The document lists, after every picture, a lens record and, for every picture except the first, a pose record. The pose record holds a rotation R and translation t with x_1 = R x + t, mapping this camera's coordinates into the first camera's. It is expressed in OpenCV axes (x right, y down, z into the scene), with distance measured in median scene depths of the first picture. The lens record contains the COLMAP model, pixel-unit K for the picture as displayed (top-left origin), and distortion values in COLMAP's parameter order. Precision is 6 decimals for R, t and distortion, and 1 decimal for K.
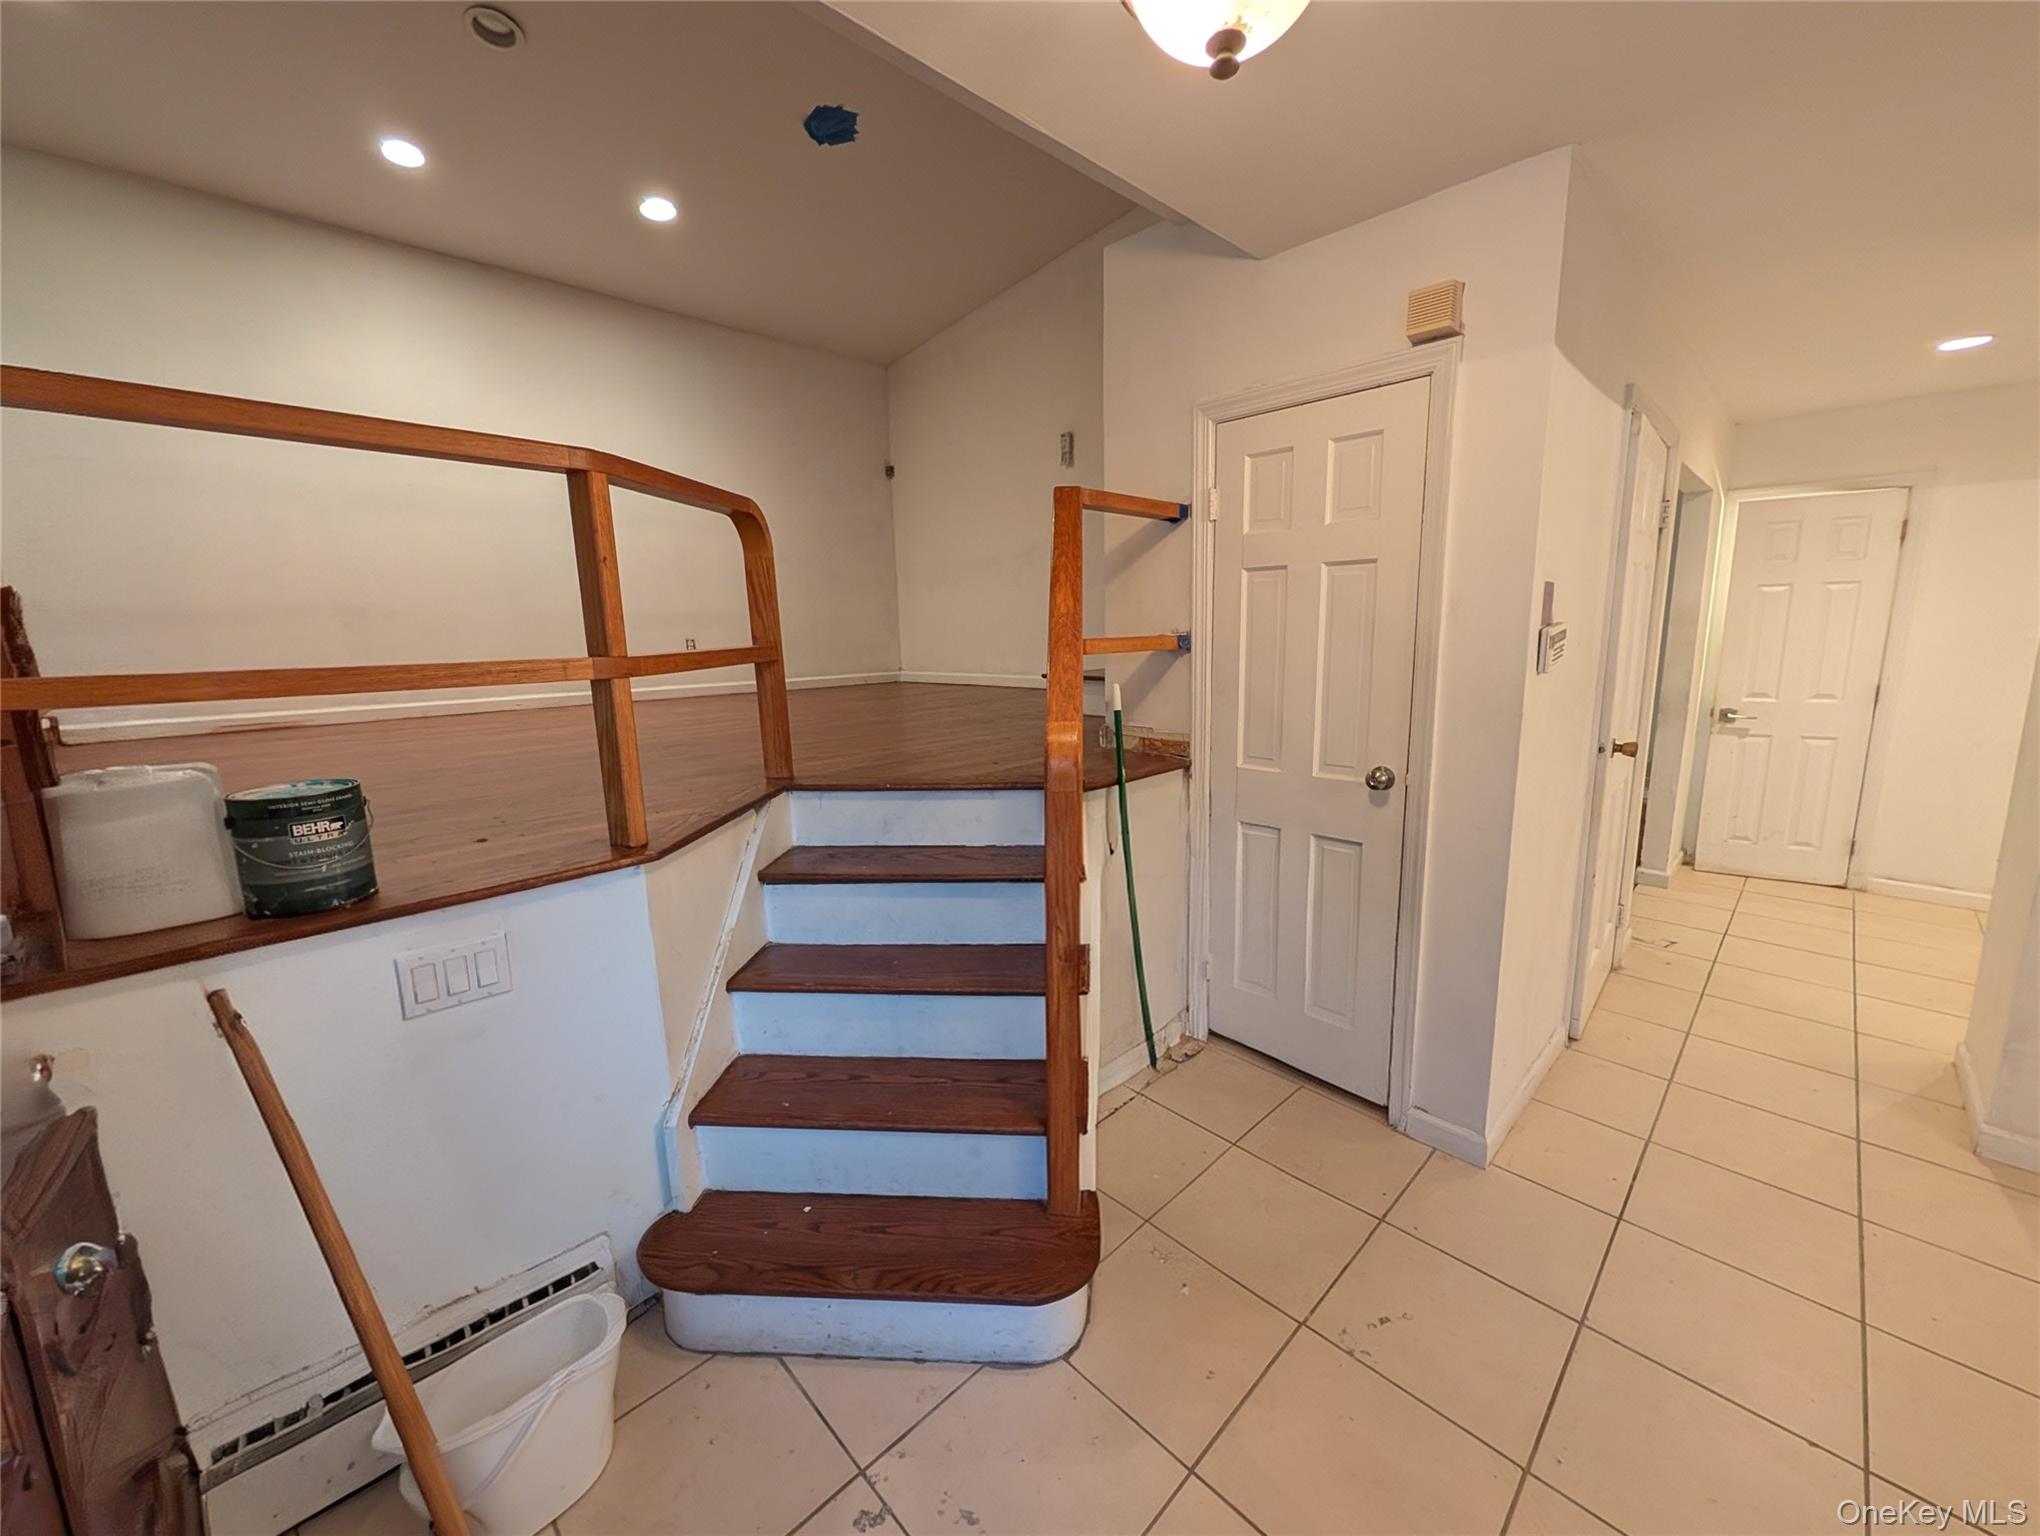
lens RADIAL K [[786.6, 0, 1029.6], [0, 786.6, 766.9], [0, 0, 1]] dist [0.002095, -0.000054]
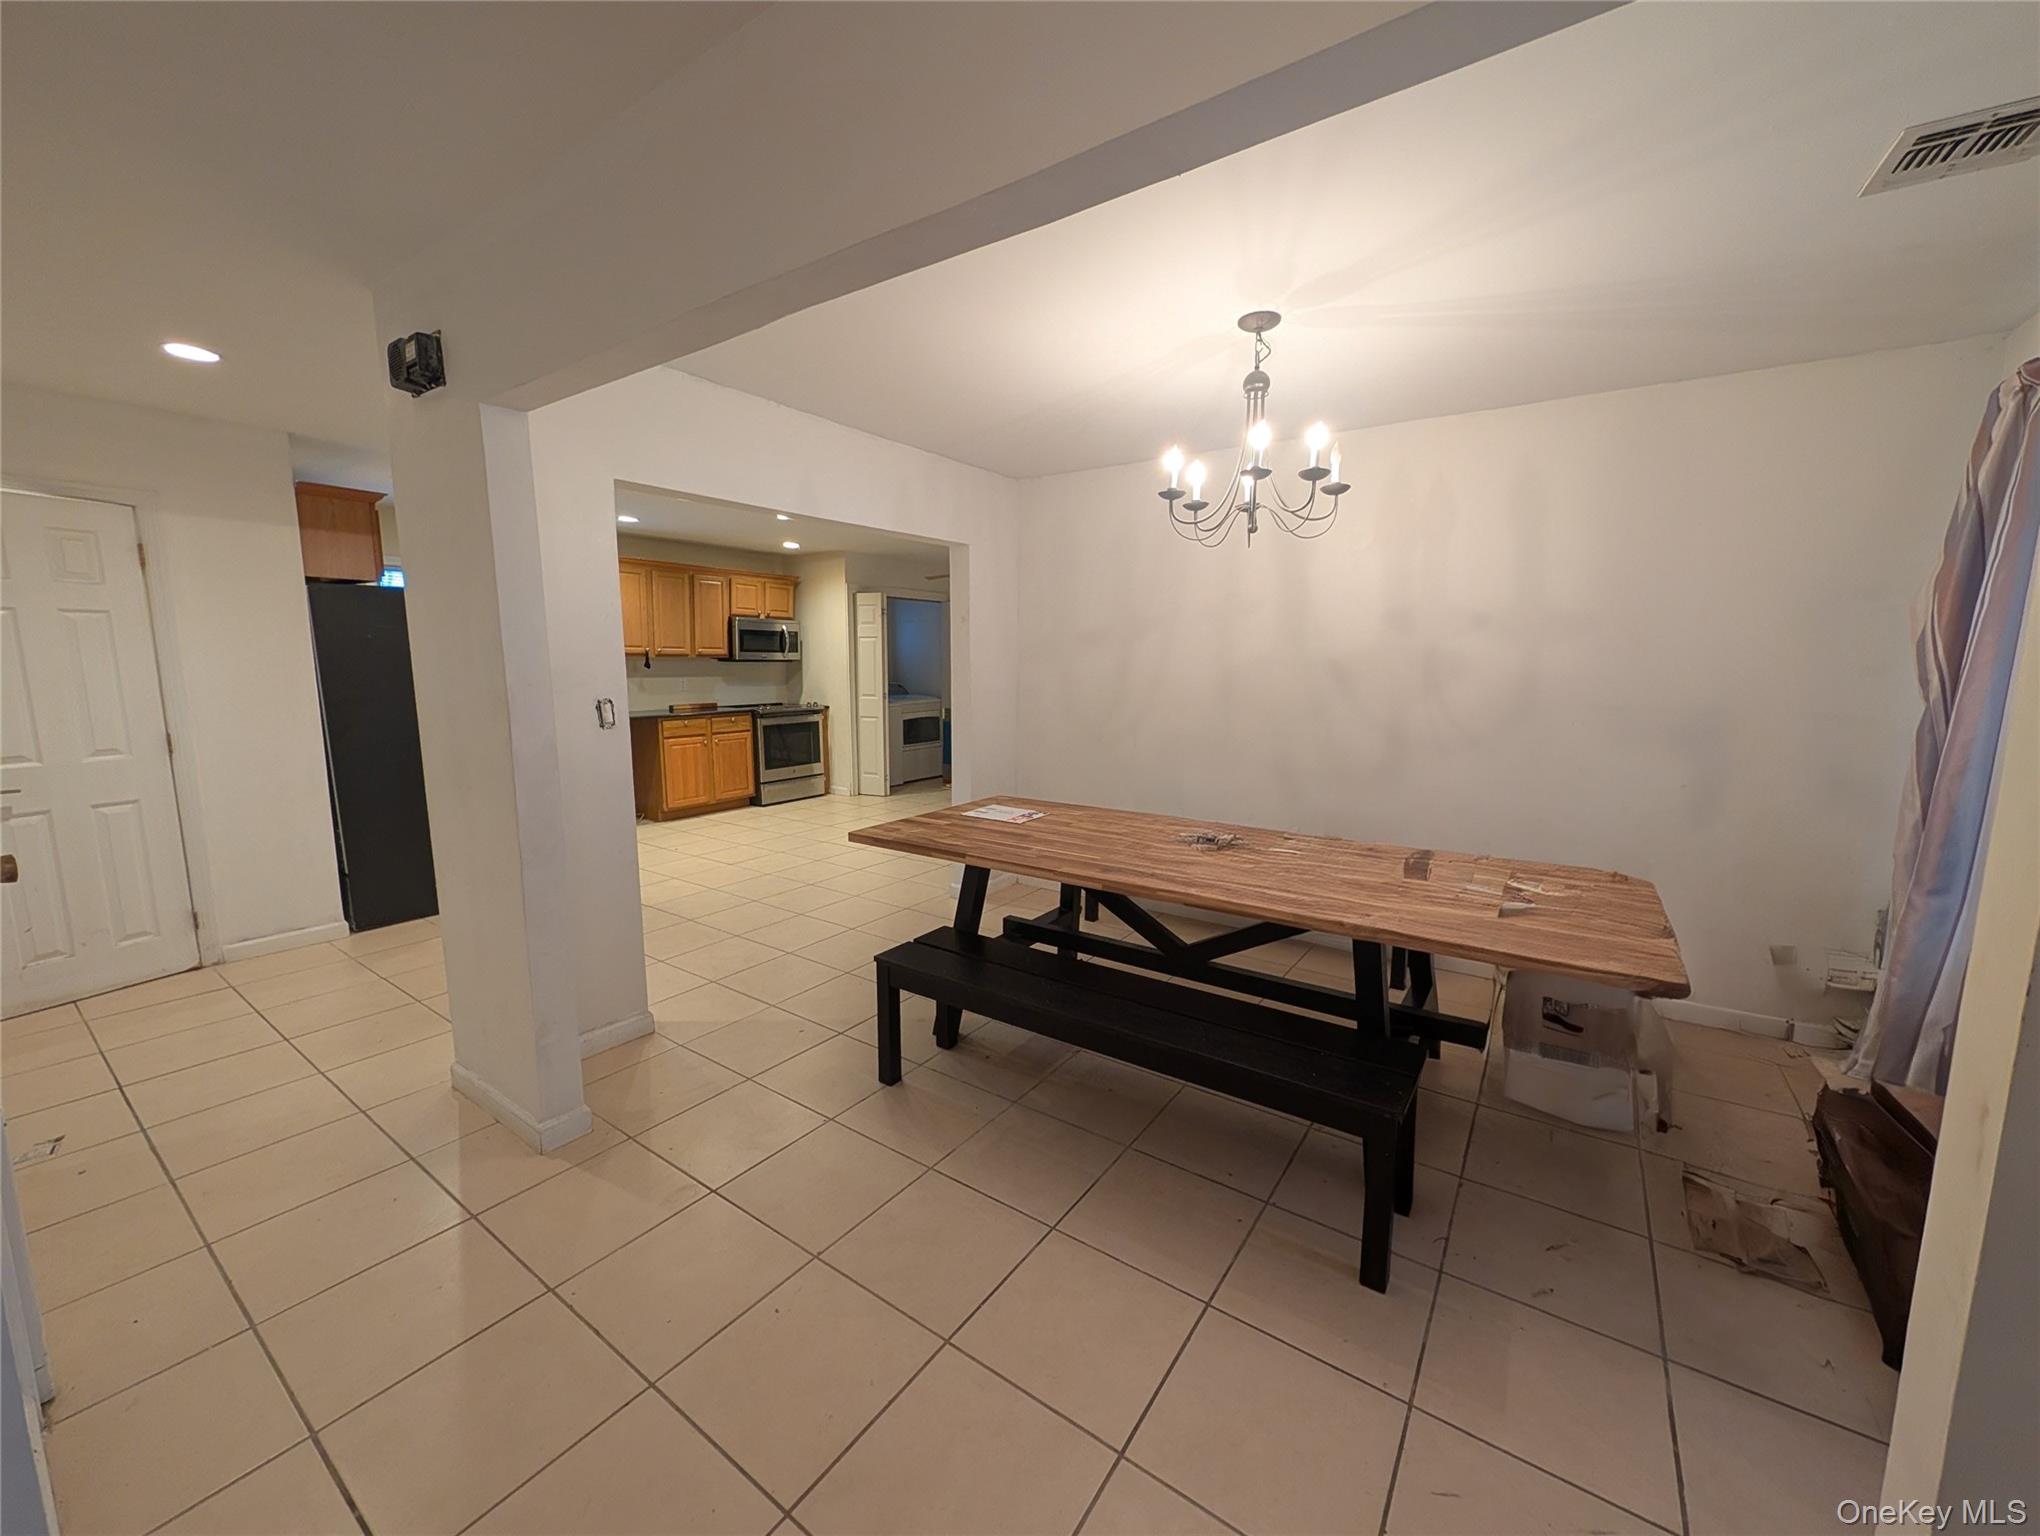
lens RADIAL K [[786.6, 0, 1021.1], [0, 786.6, 765.8], [0, 0, 1]] dist [0.002095, -0.000054]
pose [[-0.182586, -0.114295, 0.976524, 0.102957], [0.174200, 0.973745, 0.146541, -0.059411], [-0.967635, 0.196867, -0.157883, 0.430239]]
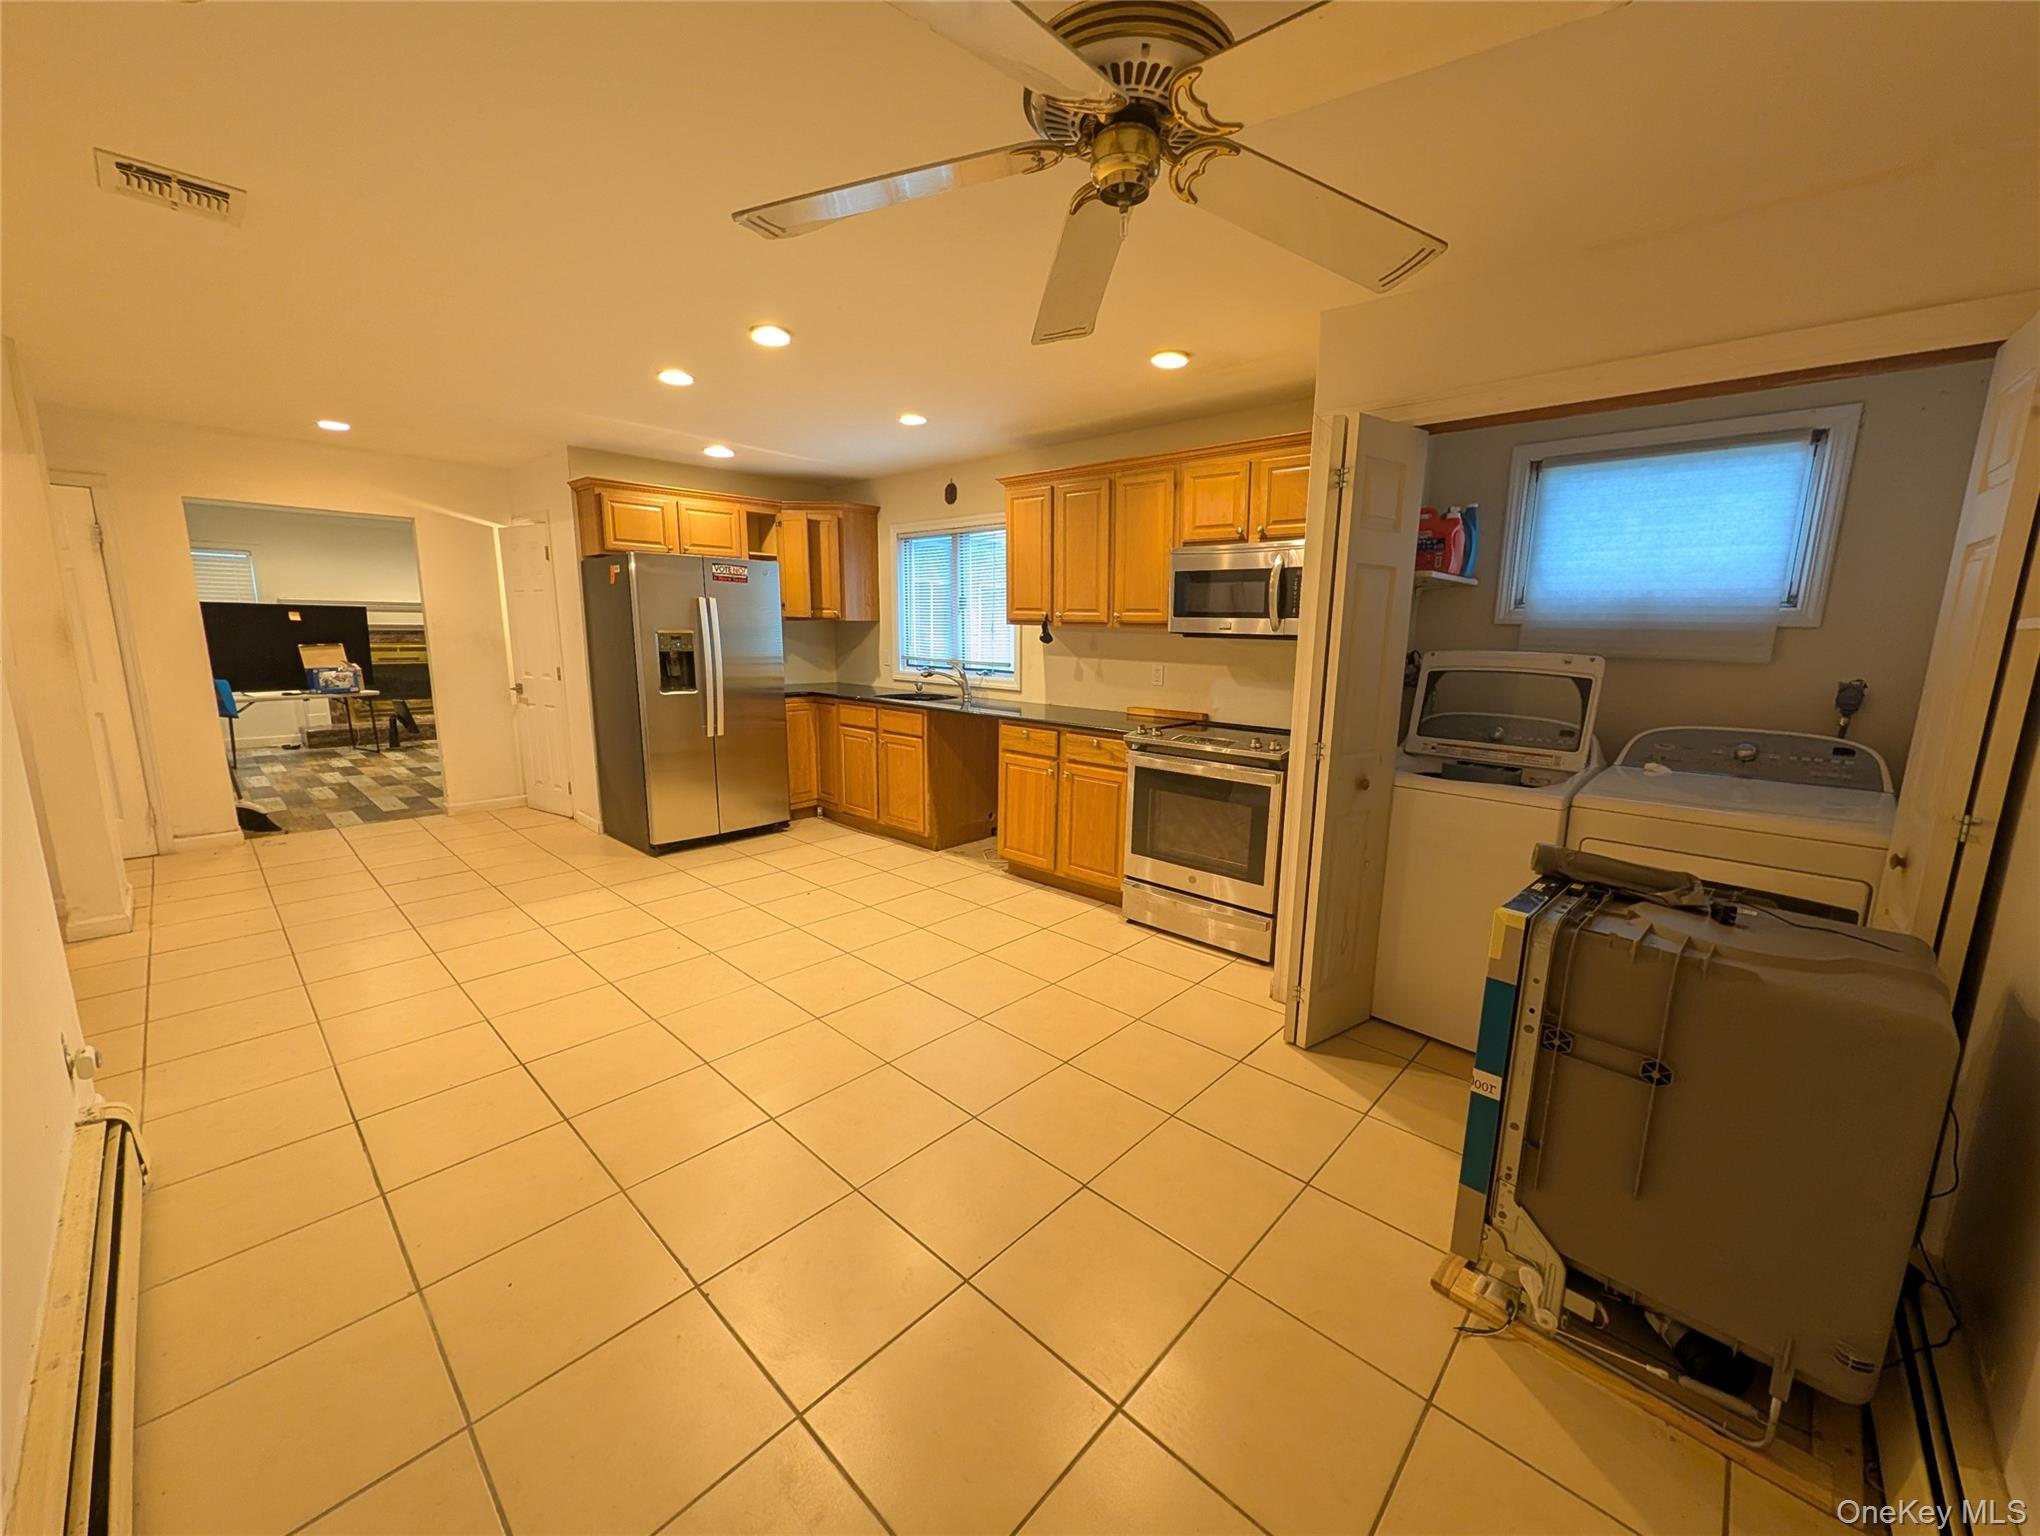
lens RADIAL K [[786.6, 0, 1023.5], [0, 786.6, 762.7], [0, 0, 1]] dist [0.002095, -0.000054]
pose [[0.997800, 0.026777, 0.060656, 3.214265], [-0.026566, 0.999638, -0.004290, 0.078949], [-0.060748, 0.002669, 0.998150, -0.696884]]
